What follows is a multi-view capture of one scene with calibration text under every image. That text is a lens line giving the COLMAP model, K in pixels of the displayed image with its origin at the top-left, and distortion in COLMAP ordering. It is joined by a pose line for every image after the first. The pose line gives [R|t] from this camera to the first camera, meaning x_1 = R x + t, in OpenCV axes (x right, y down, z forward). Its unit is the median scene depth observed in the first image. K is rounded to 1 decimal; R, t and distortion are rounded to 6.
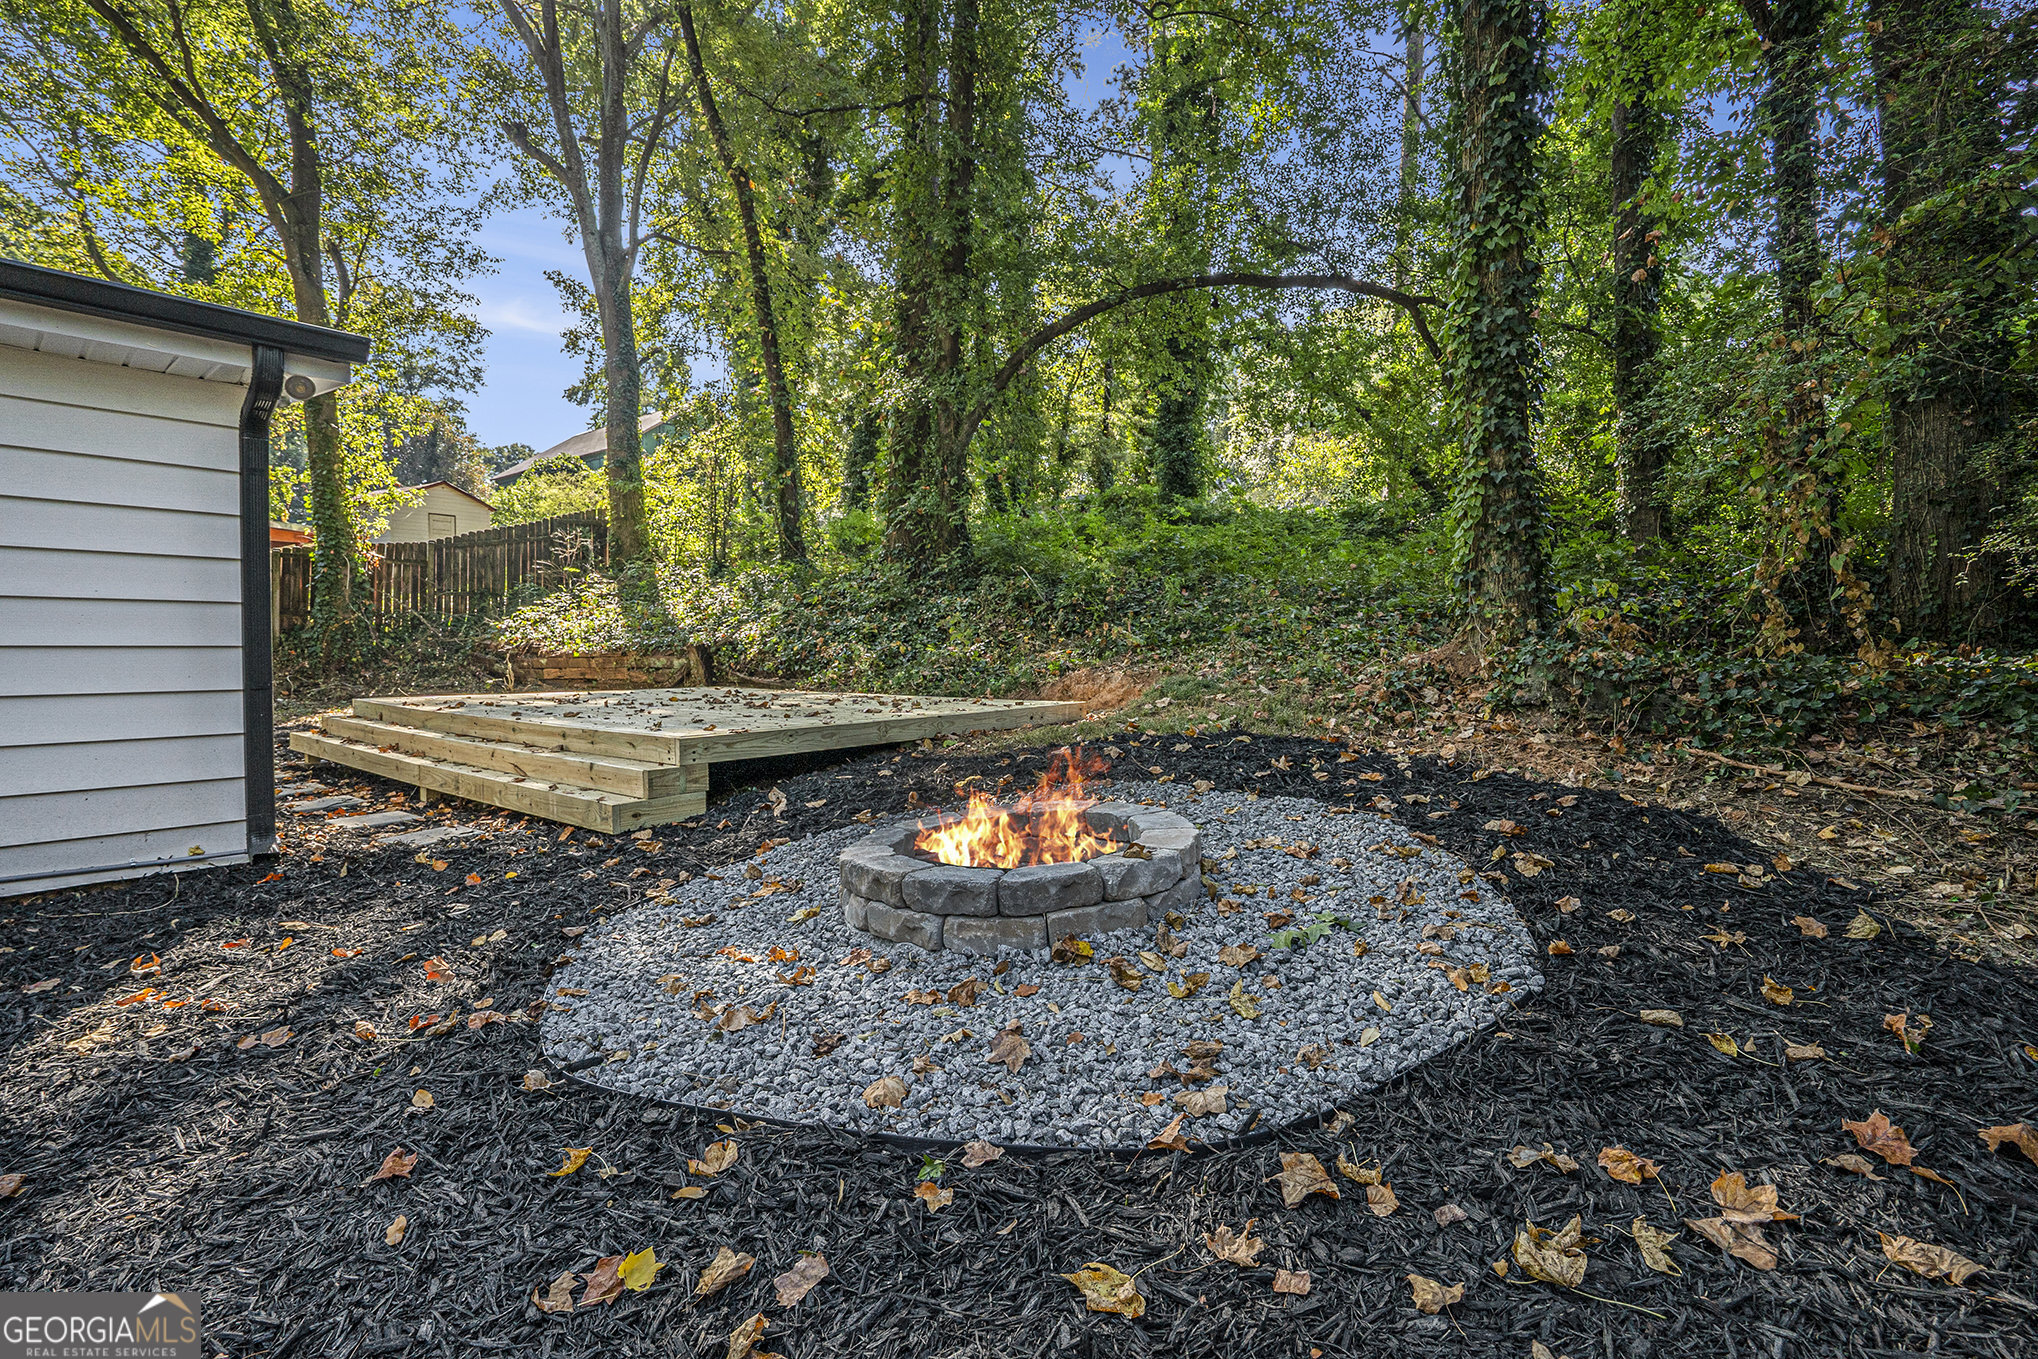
lens RADIAL K [[942.3, 0, 1019.0], [0, 942.3, 679.5], [0, 0, 1]] dist [-0.054595, 0.017934]
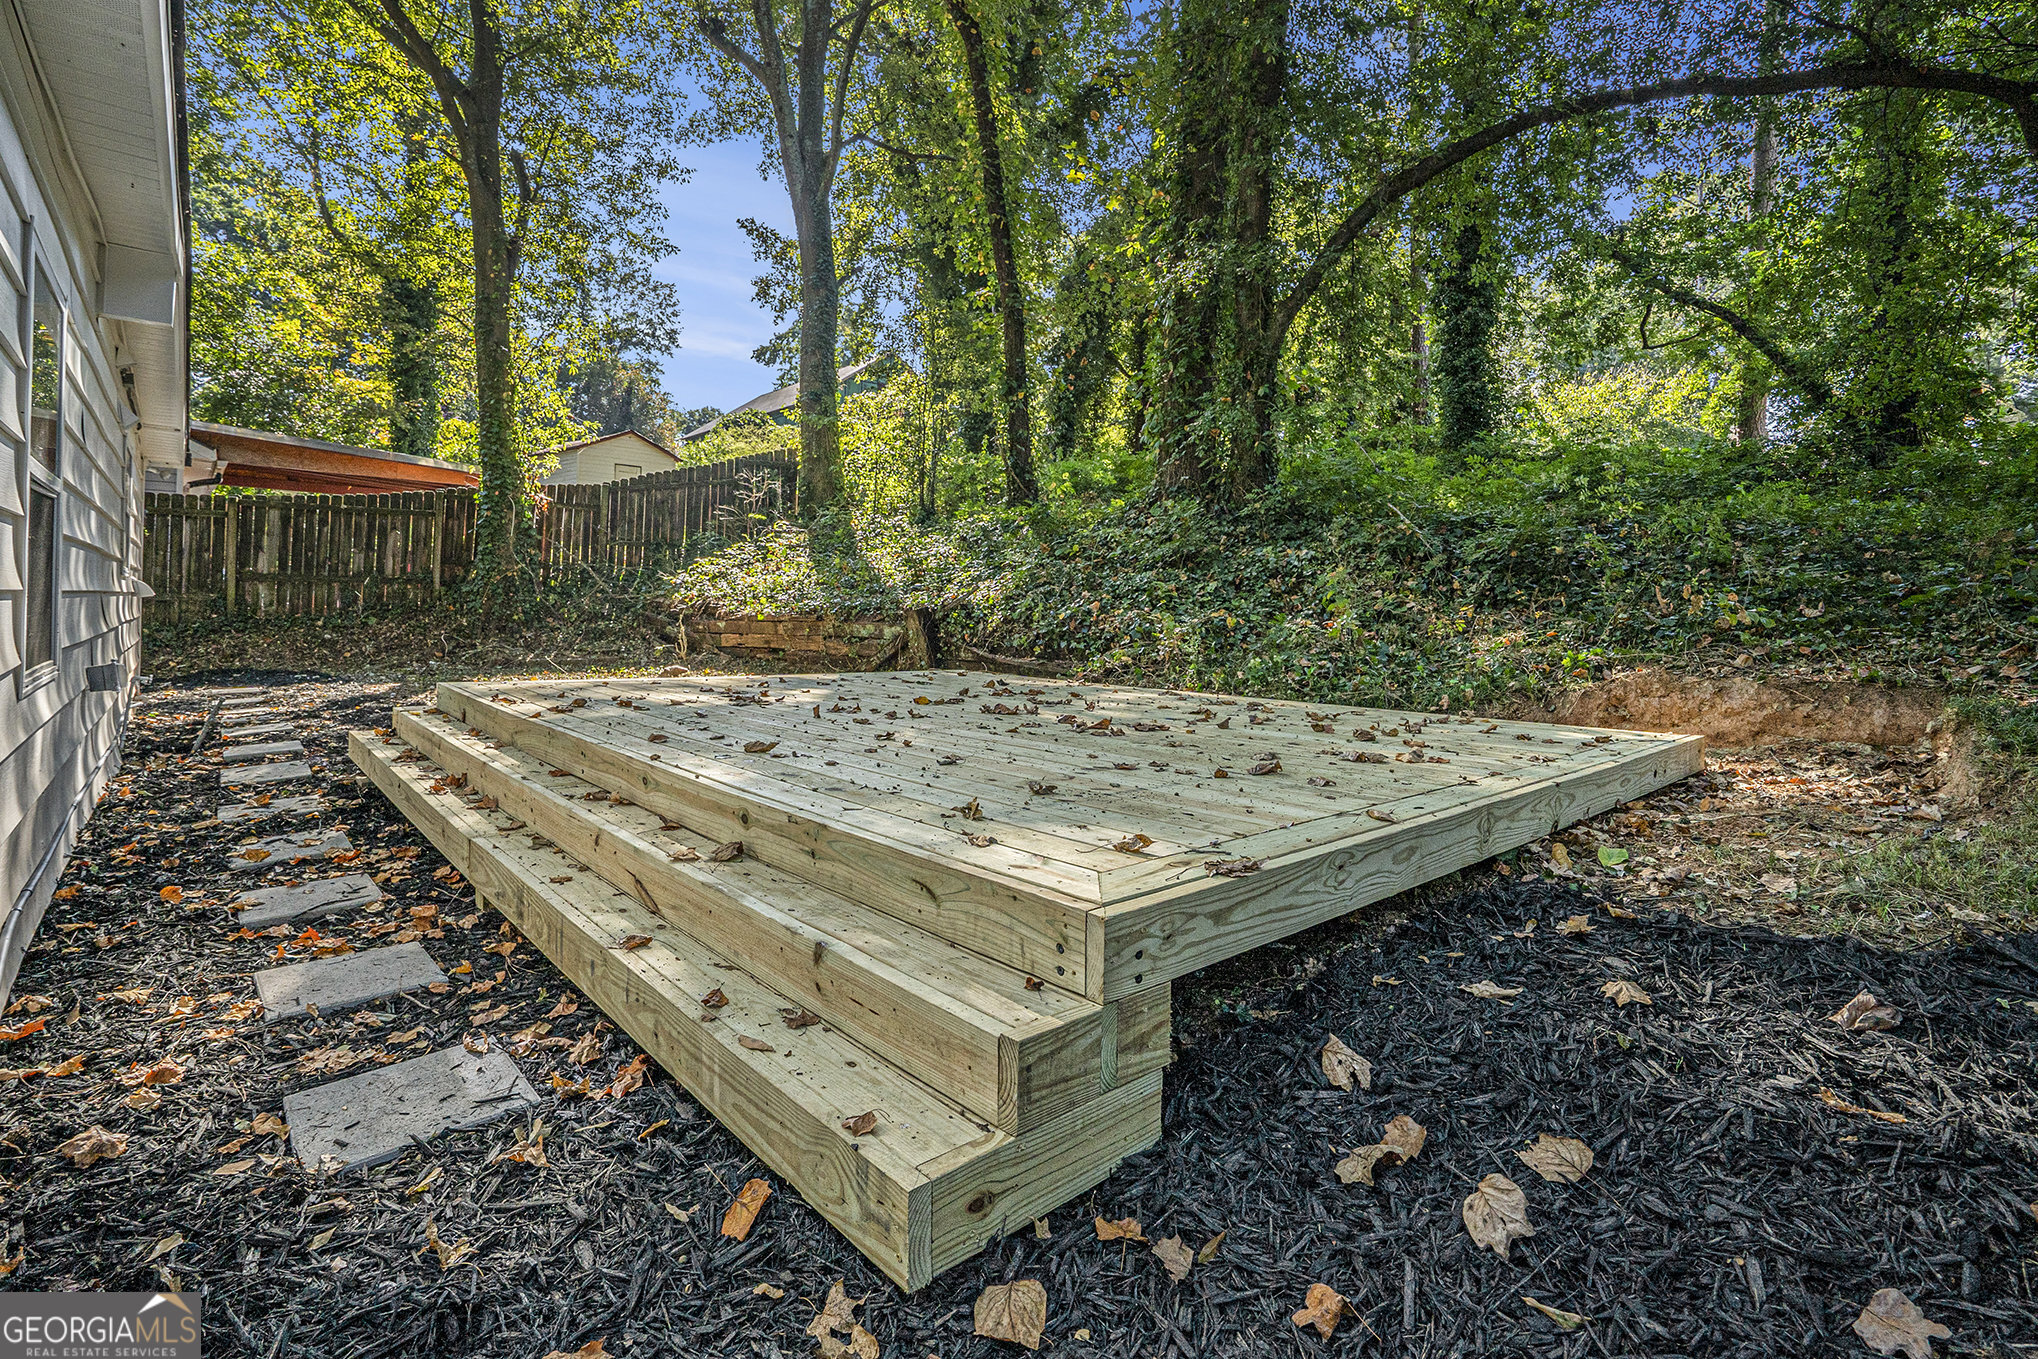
lens RADIAL K [[957.0, 0, 1017.1], [0, 957.0, 615.6], [0, 0, 1]] dist [-0.057972, 0.019497]
pose [[0.984371, 0.019484, -0.175026, -0.103562], [-0.025220, 0.999213, -0.030609, -0.008004], [0.174292, 0.034545, 0.984088, 0.209744]]
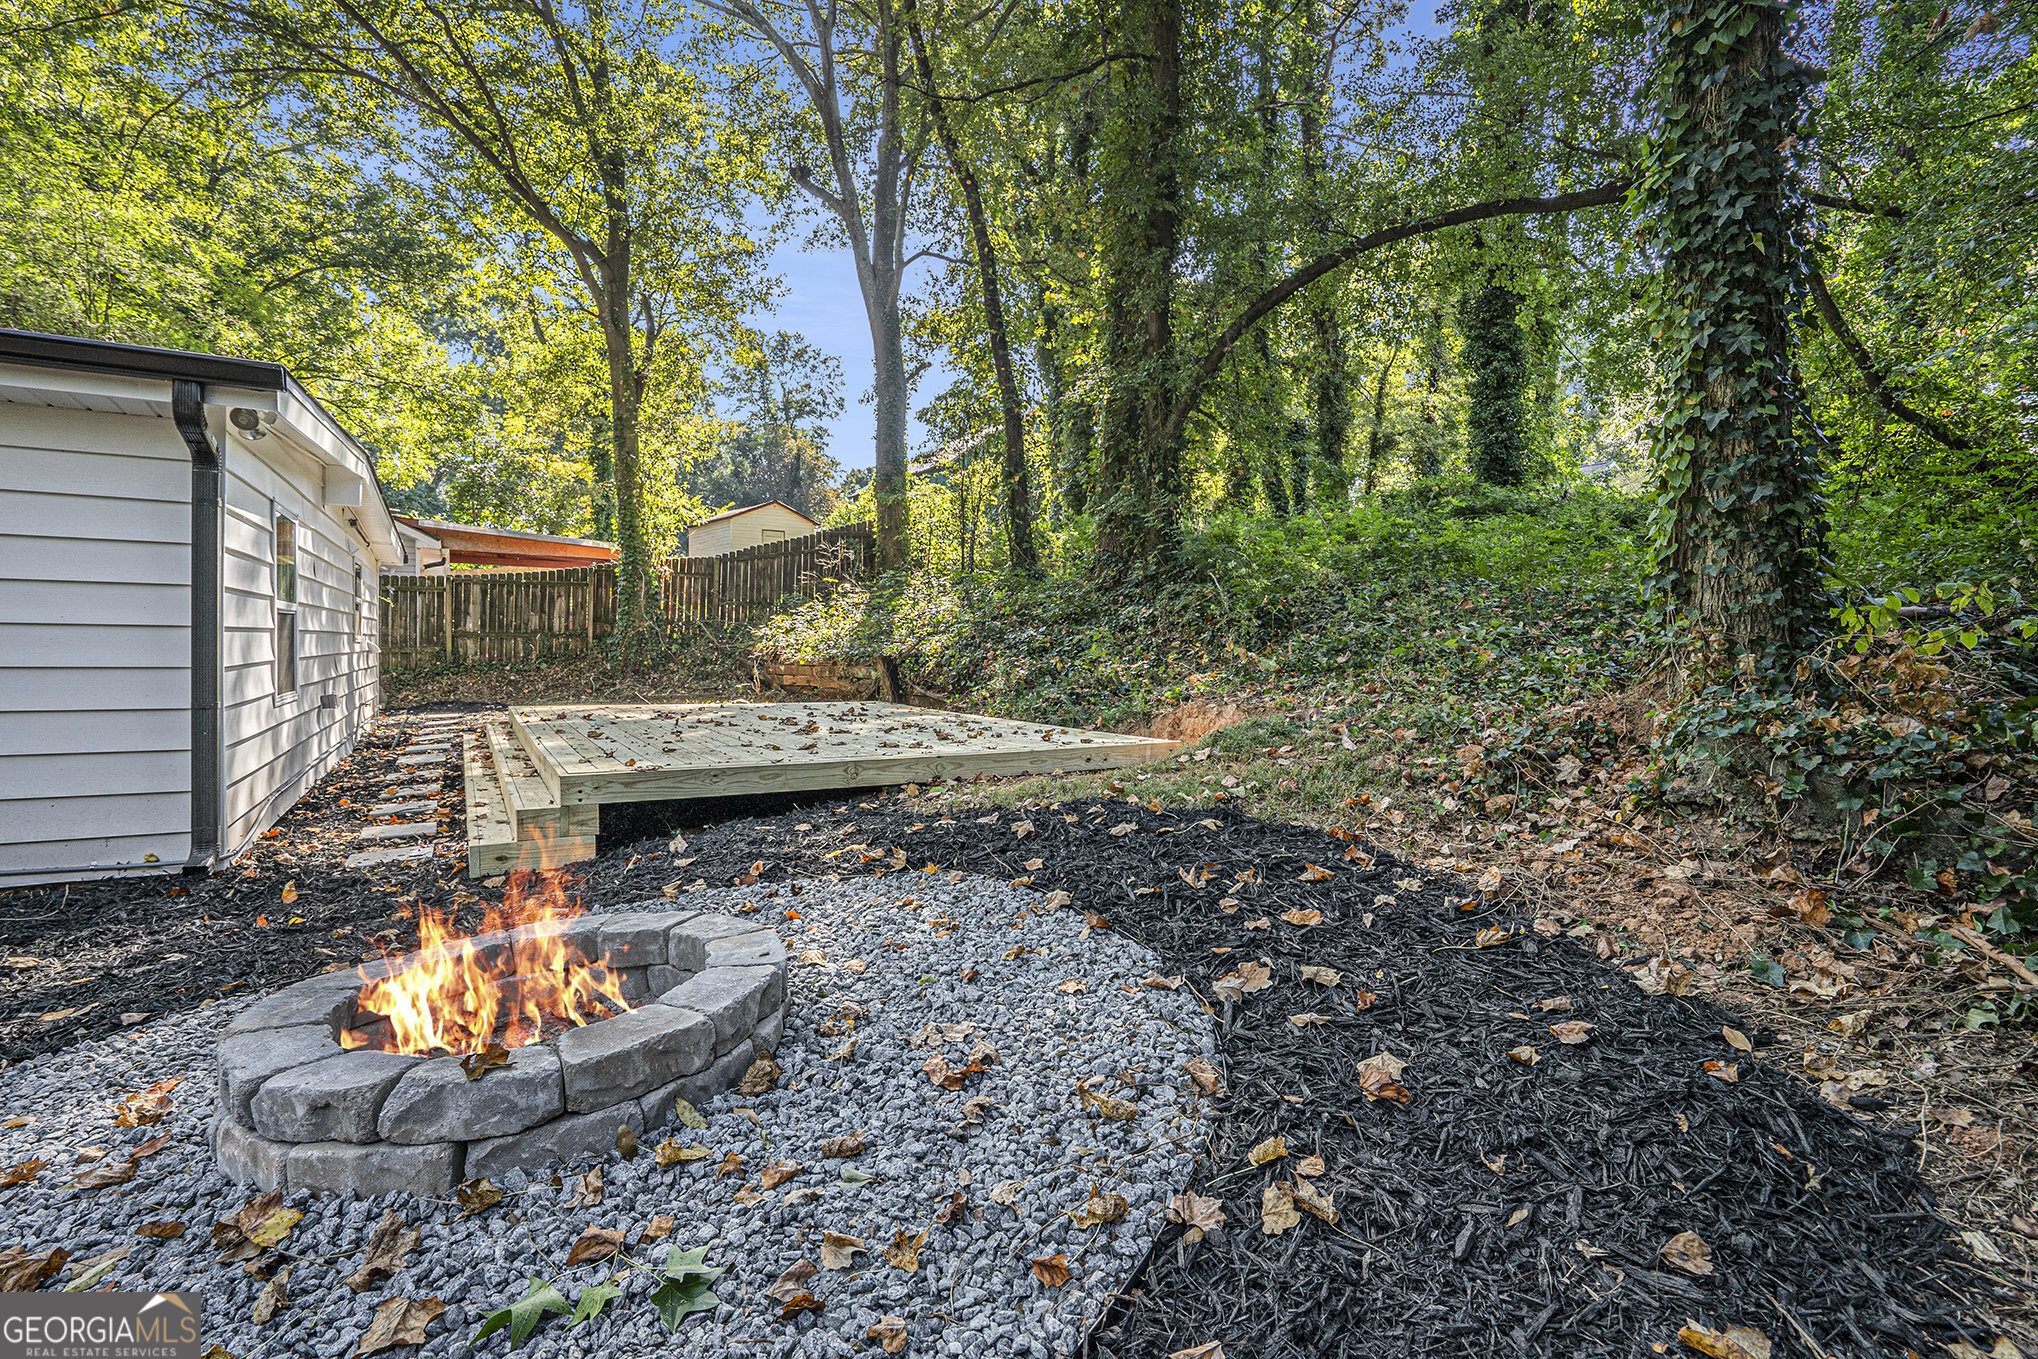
lens RADIAL K [[942.3, 0, 1019.0], [0, 942.3, 679.5], [0, 0, 1]] dist [-0.054595, 0.017934]
pose [[0.932070, 0.023548, -0.361513, 0.115279], [-0.025088, 0.999685, 0.000434, -0.012844], [0.361410, 0.008665, 0.932367, 0.098585]]
